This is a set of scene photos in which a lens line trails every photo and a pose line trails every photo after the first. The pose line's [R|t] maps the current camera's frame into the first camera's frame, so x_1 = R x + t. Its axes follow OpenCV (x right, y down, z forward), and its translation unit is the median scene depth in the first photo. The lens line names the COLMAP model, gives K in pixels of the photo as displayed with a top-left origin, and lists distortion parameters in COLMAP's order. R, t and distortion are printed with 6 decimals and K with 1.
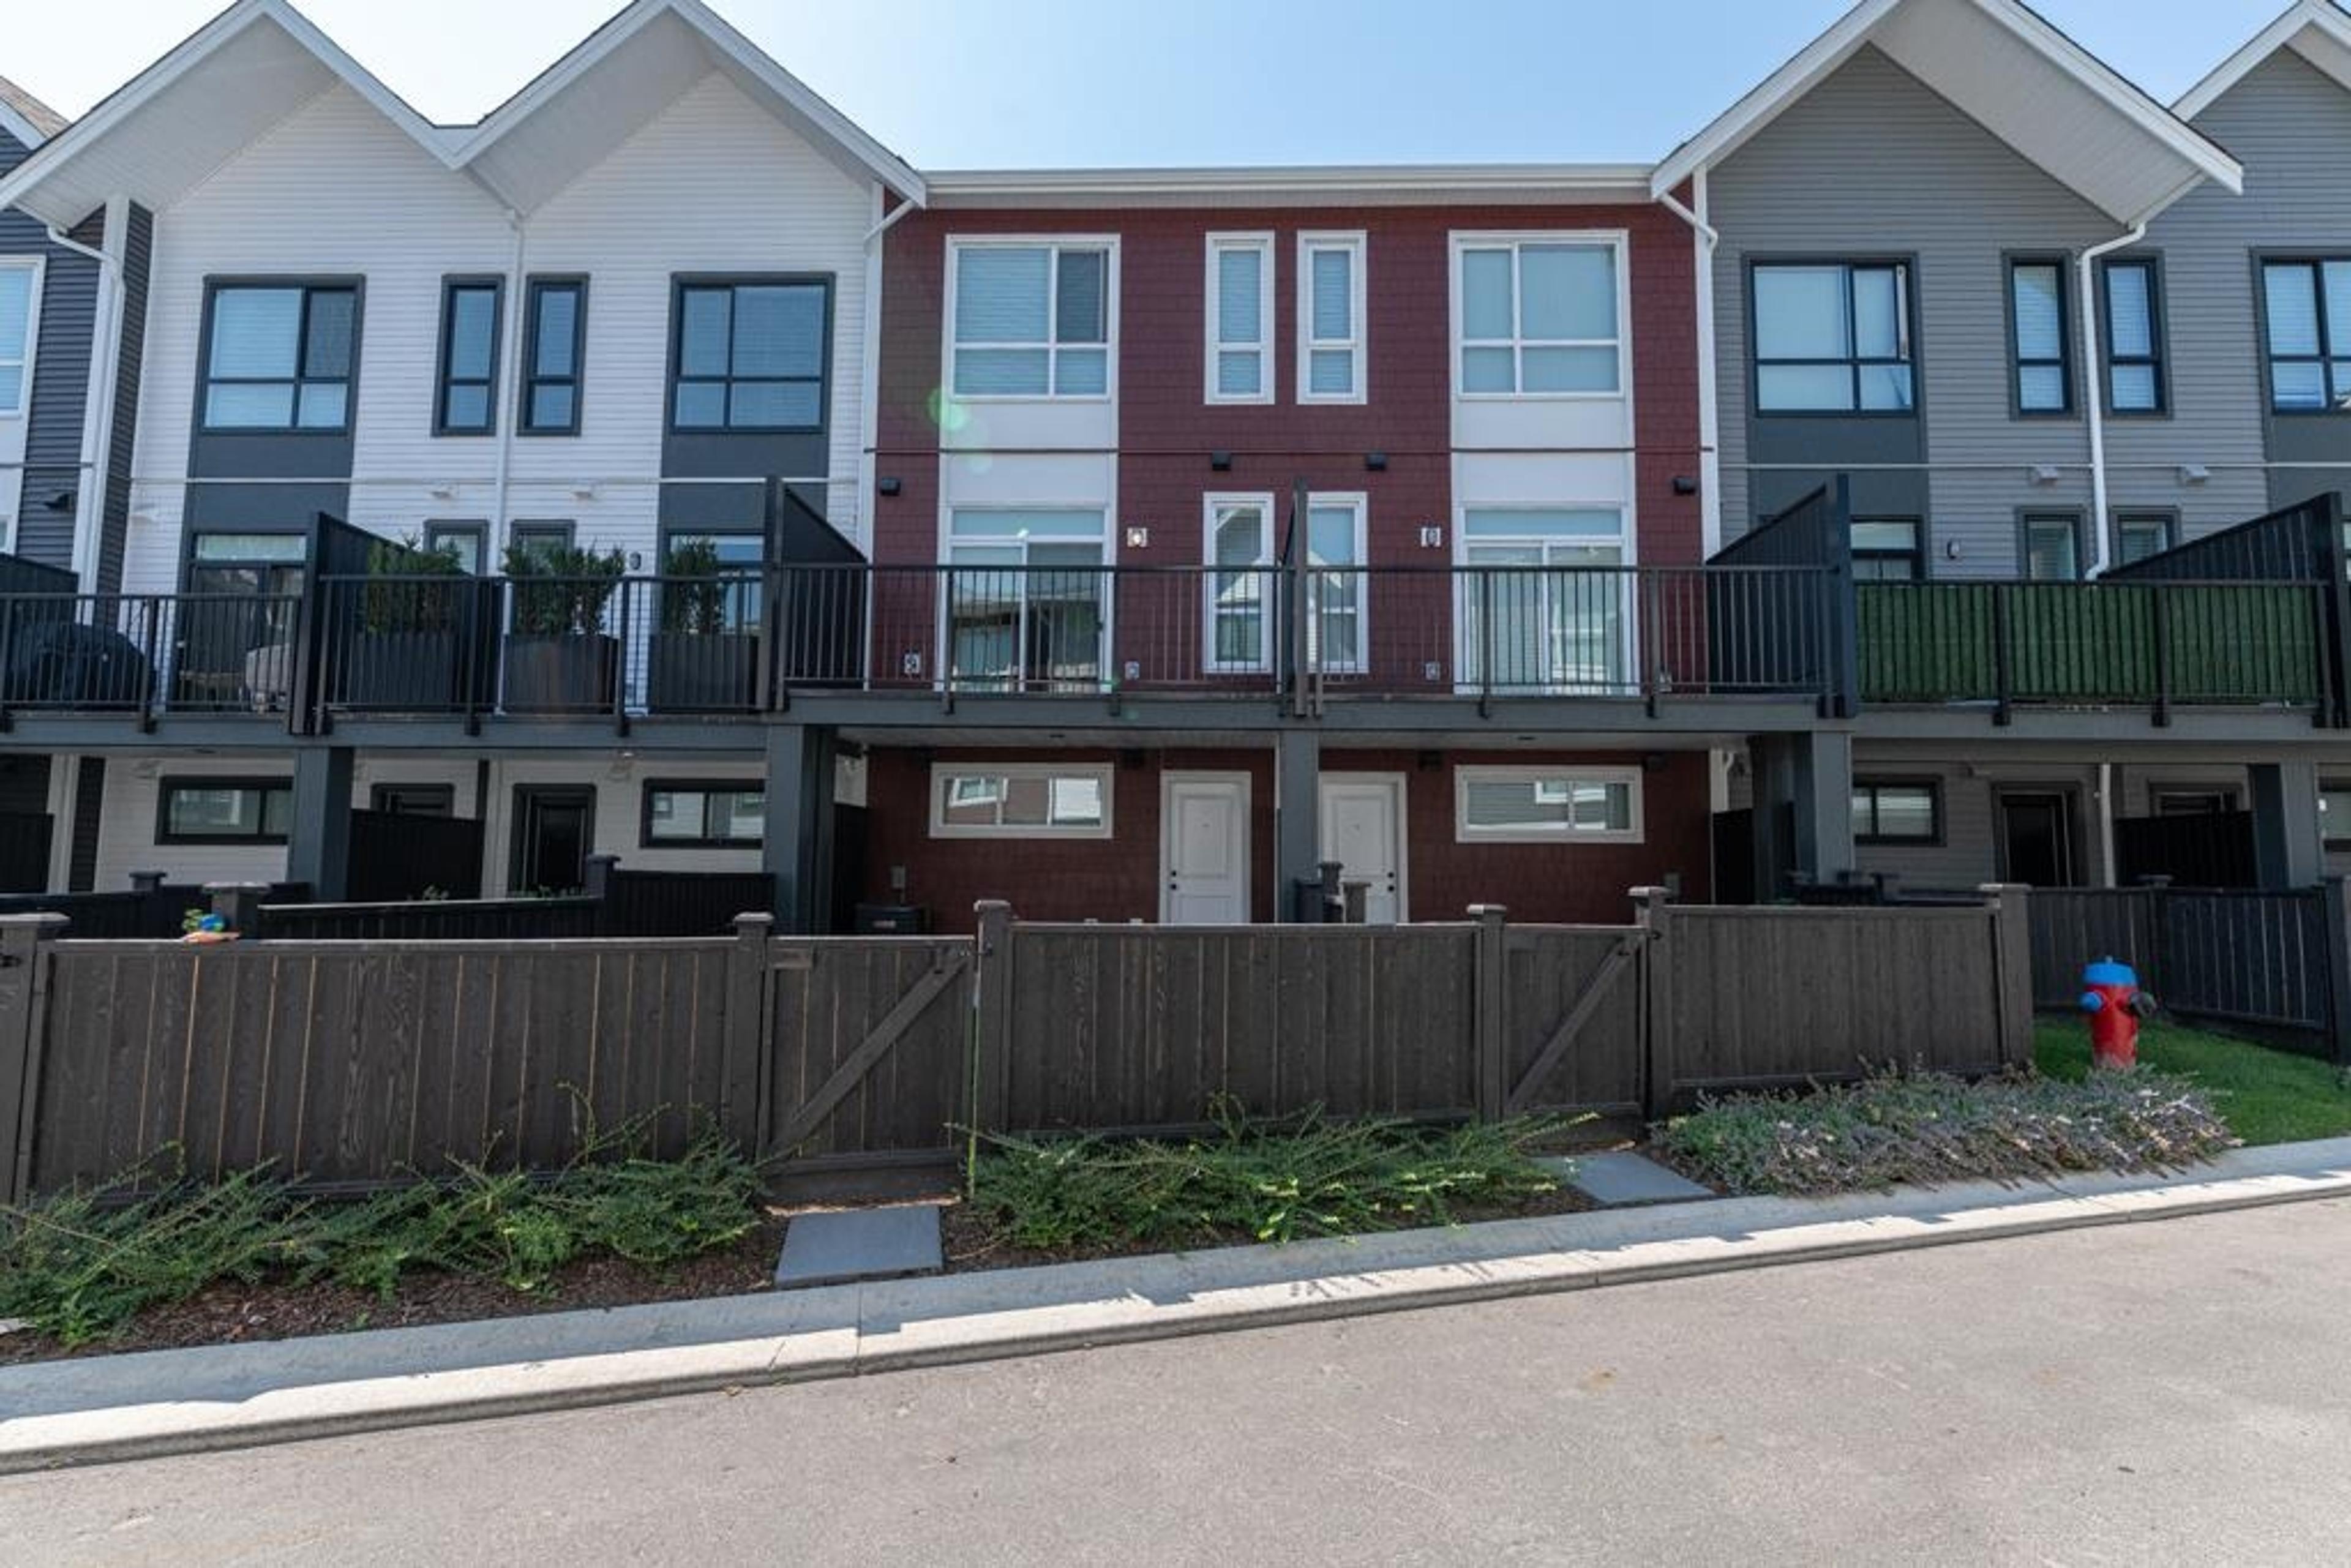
lens RADIAL K [[1049.0, 0, 1161.4], [0, 1049.0, 798.9], [0, 0, 1]] dist [0.002781, -0.000321]
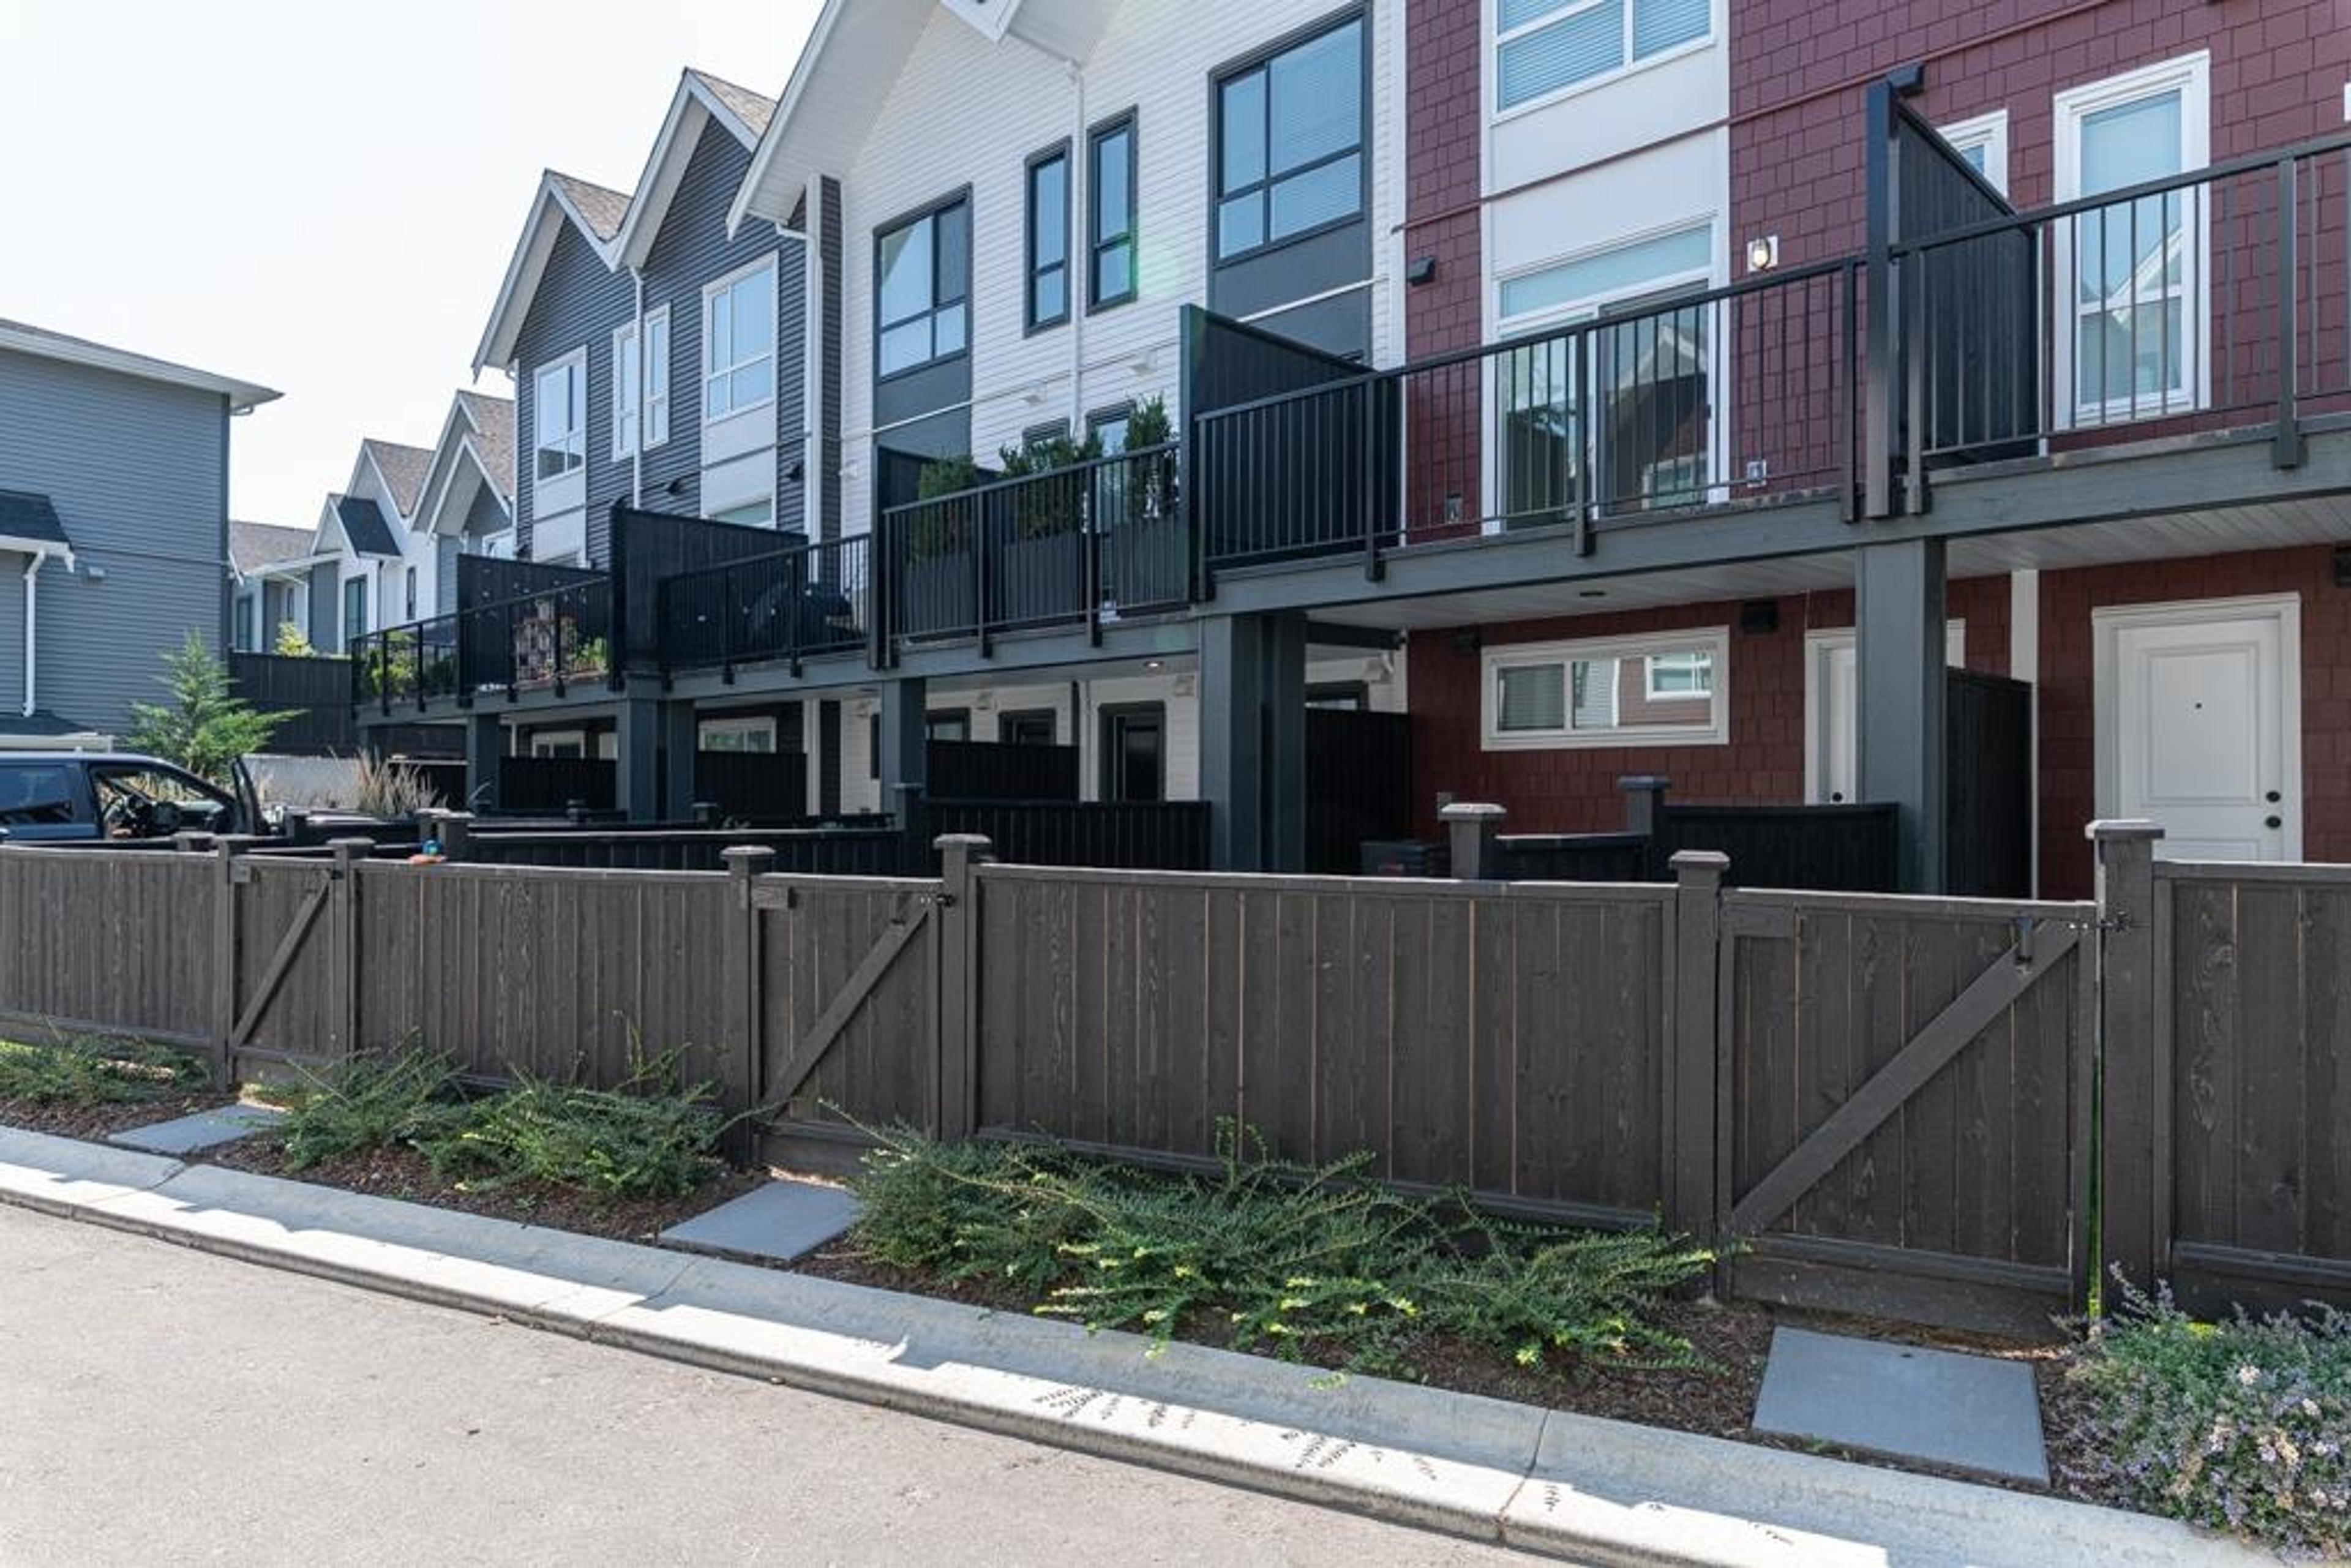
lens RADIAL K [[1422.9, 0, 1179.7], [0, 1422.9, 800.2], [0, 0, 1]] dist [0.000404, -0.001355]
pose [[0.751226, -0.007301, -0.660005, 0.272718], [0.053825, 0.997286, 0.050233, 0.010471], [0.657847, -0.073261, 0.749580, 0.125769]]
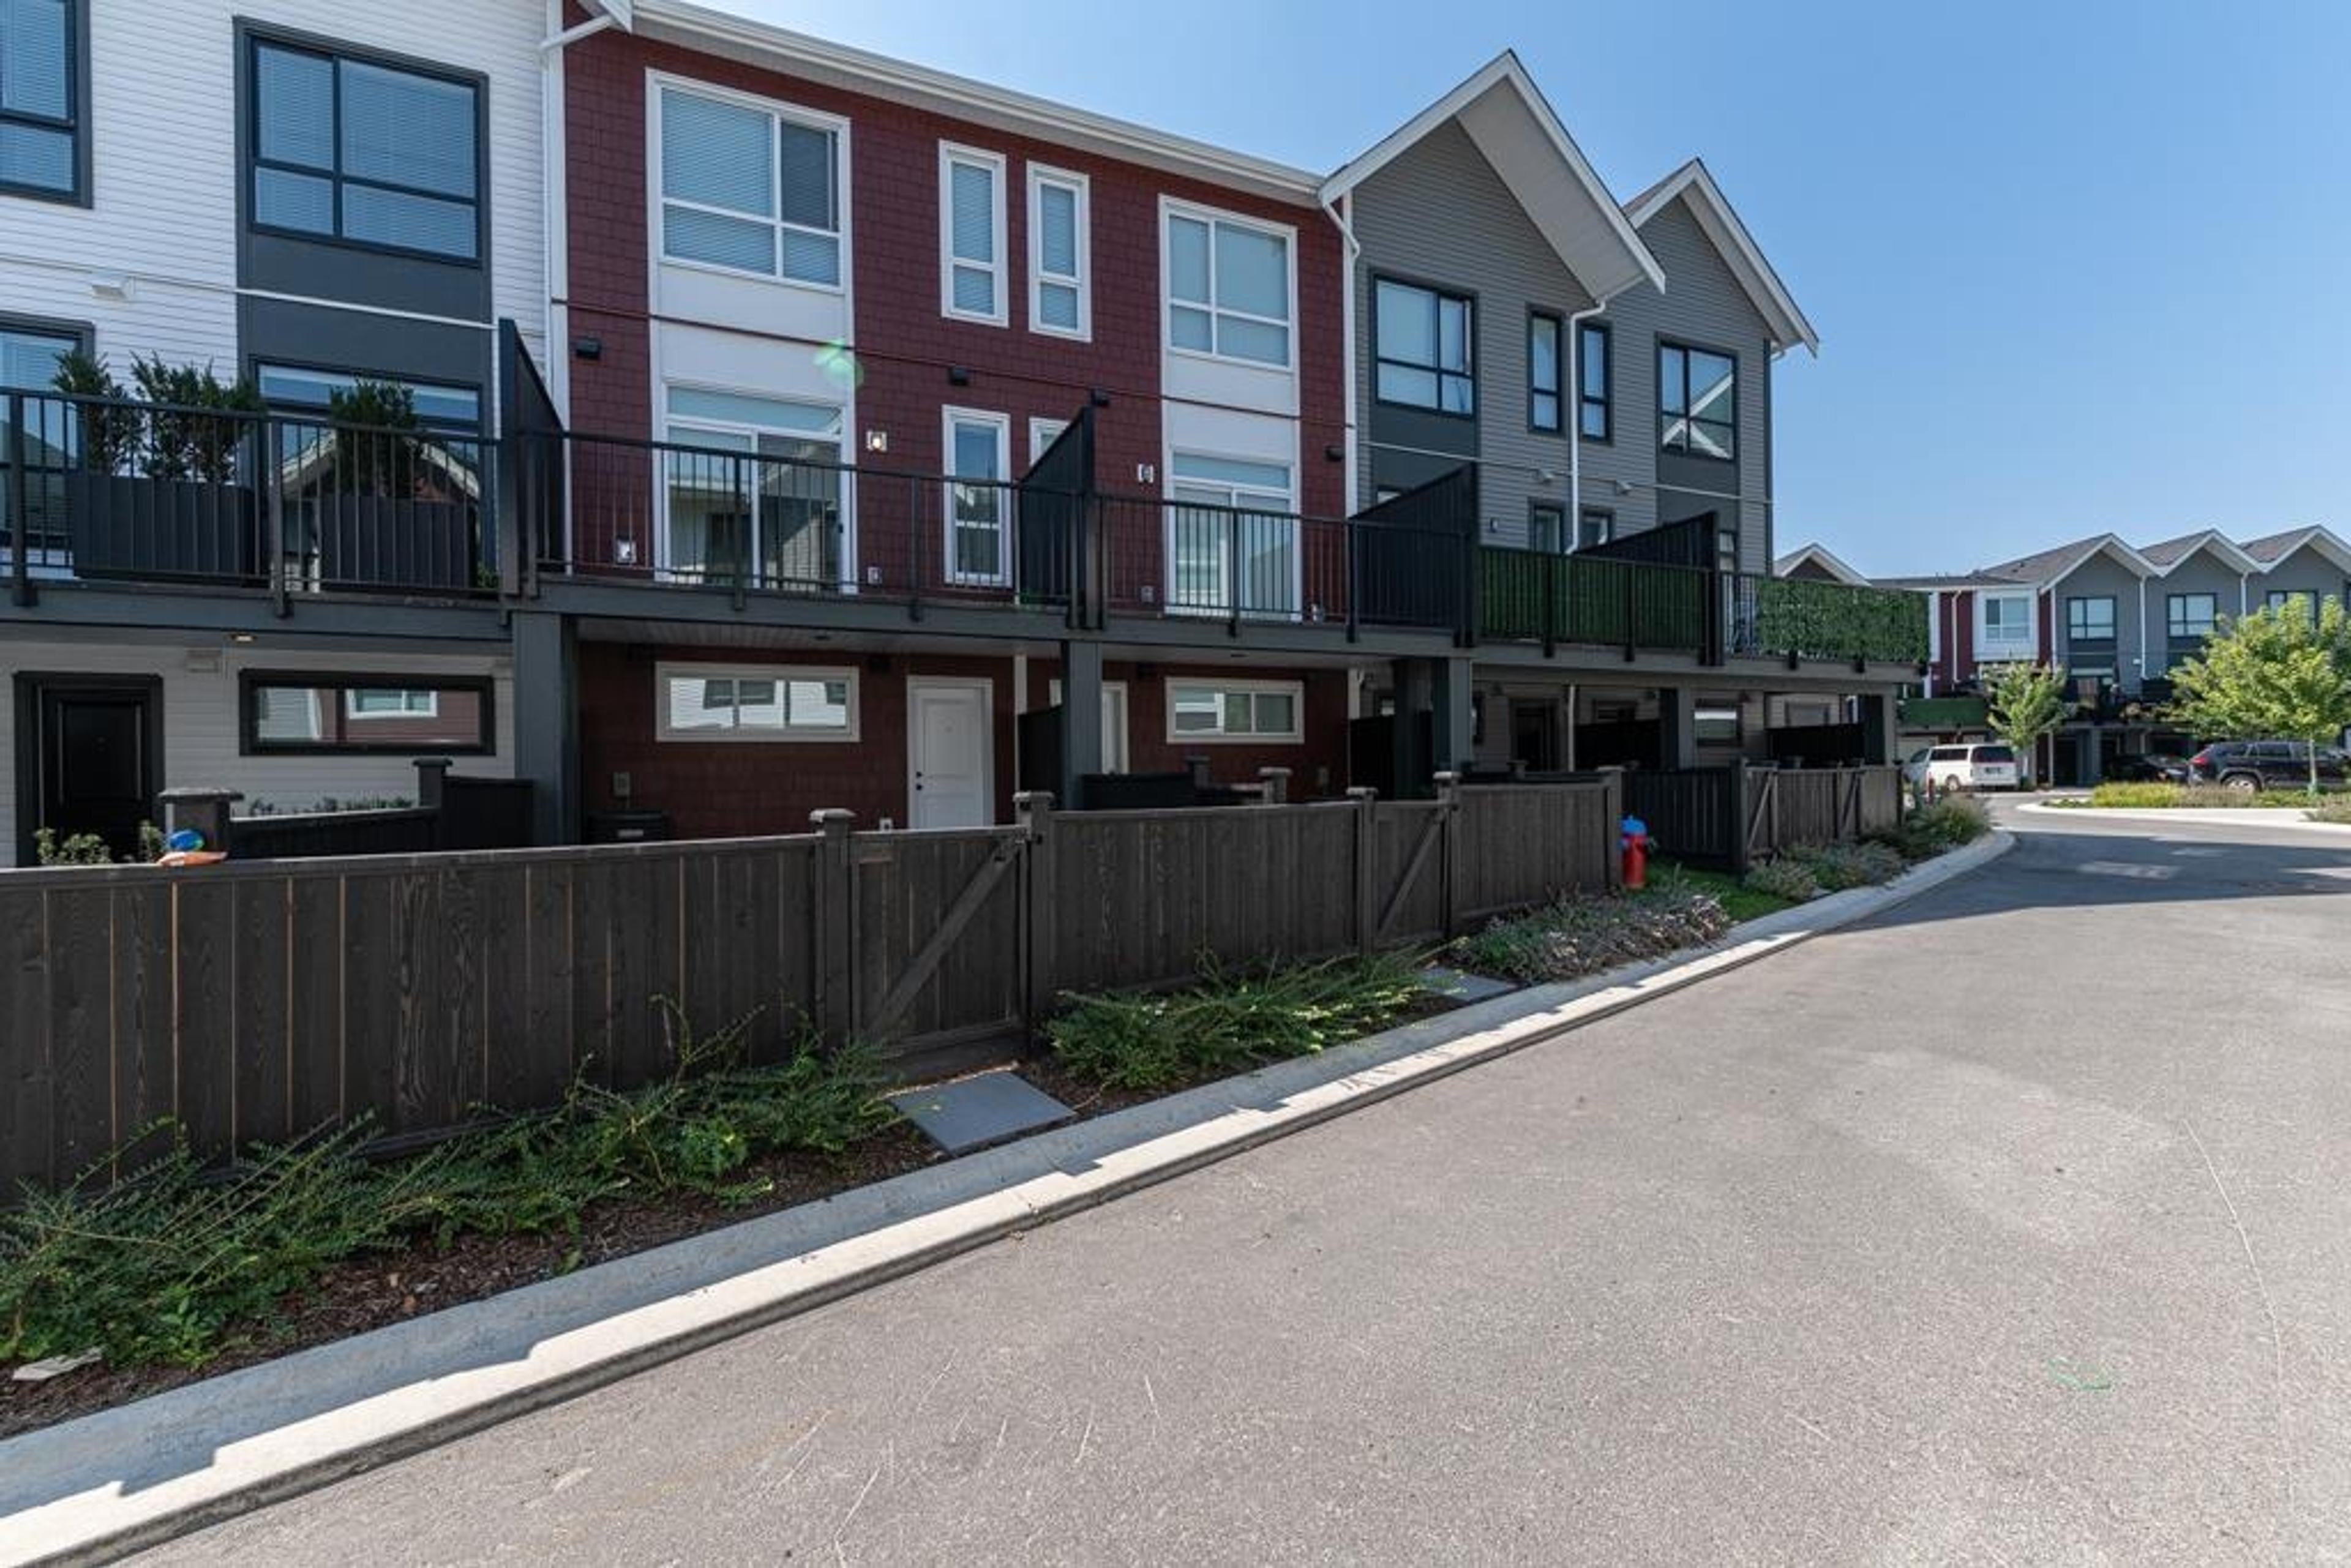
lens RADIAL K [[986.7, 0, 1143.7], [0, 986.7, 786.1], [0, 0, 1]] dist [0.002901, -0.000077]
pose [[0.907311, -0.022967, 0.419833, -0.197599], [-0.010243, 0.997003, 0.076677, 0.004786], [-0.420336, -0.073870, 0.904356, 0.014248]]
